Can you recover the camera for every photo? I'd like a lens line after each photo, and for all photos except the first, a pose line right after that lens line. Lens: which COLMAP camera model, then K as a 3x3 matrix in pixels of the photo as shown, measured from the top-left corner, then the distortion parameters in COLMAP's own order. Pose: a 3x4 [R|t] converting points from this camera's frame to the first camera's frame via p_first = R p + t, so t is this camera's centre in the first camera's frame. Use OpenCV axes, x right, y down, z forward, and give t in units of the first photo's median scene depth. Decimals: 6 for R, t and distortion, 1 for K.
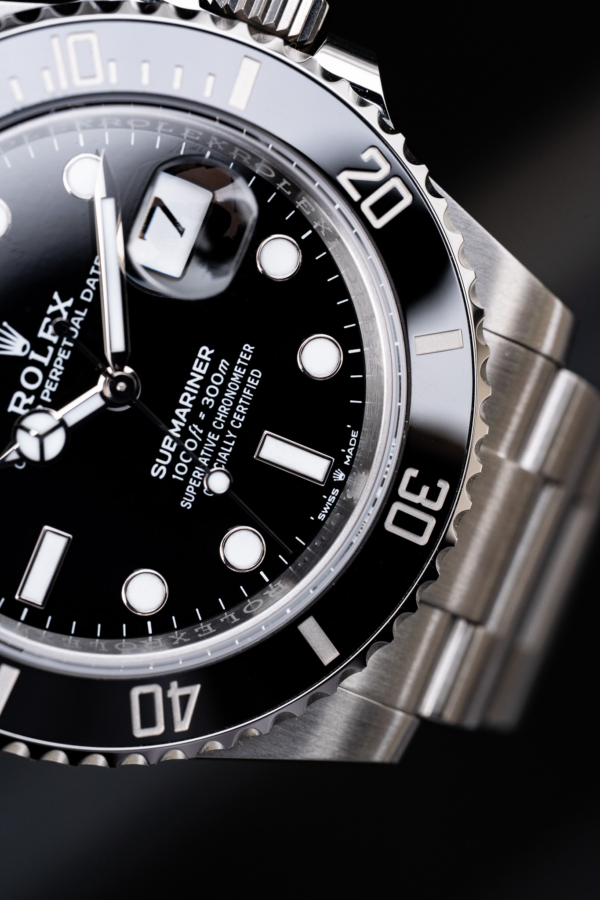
lens RADIAL K [[4351.9, 0, 300.0], [0, 4351.9, 450.0], [0, 0, 1]] dist [1.364504, -3.875006]
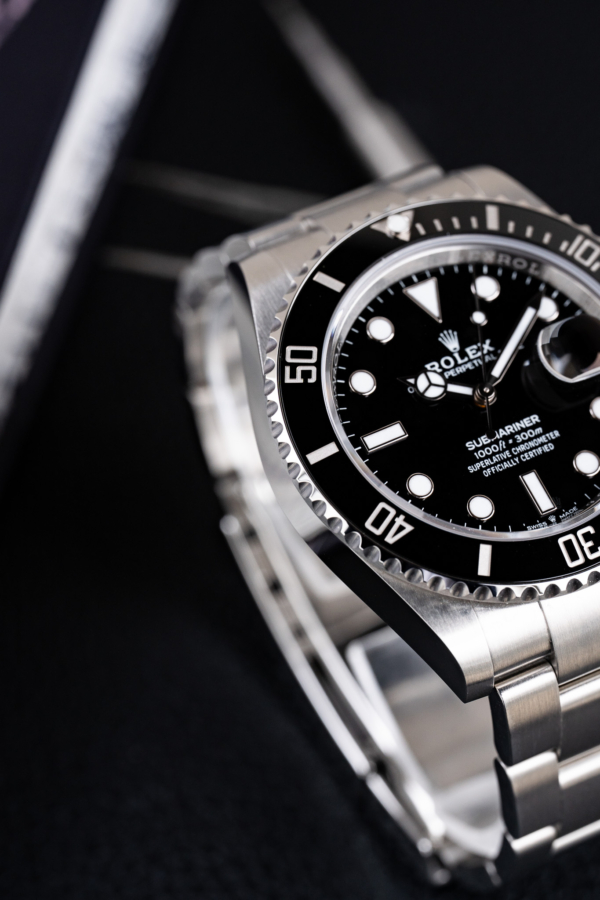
lens RADIAL K [[4351.9, 0, 300.0], [0, 4351.9, 450.0], [0, 0, 1]] dist [1.364504, -3.875006]
pose [[0.775750, 0.539650, -0.327095, 0.466950], [-0.628320, 0.612461, -0.479692, 0.852718], [-0.058533, 0.577641, 0.814189, -0.363547]]
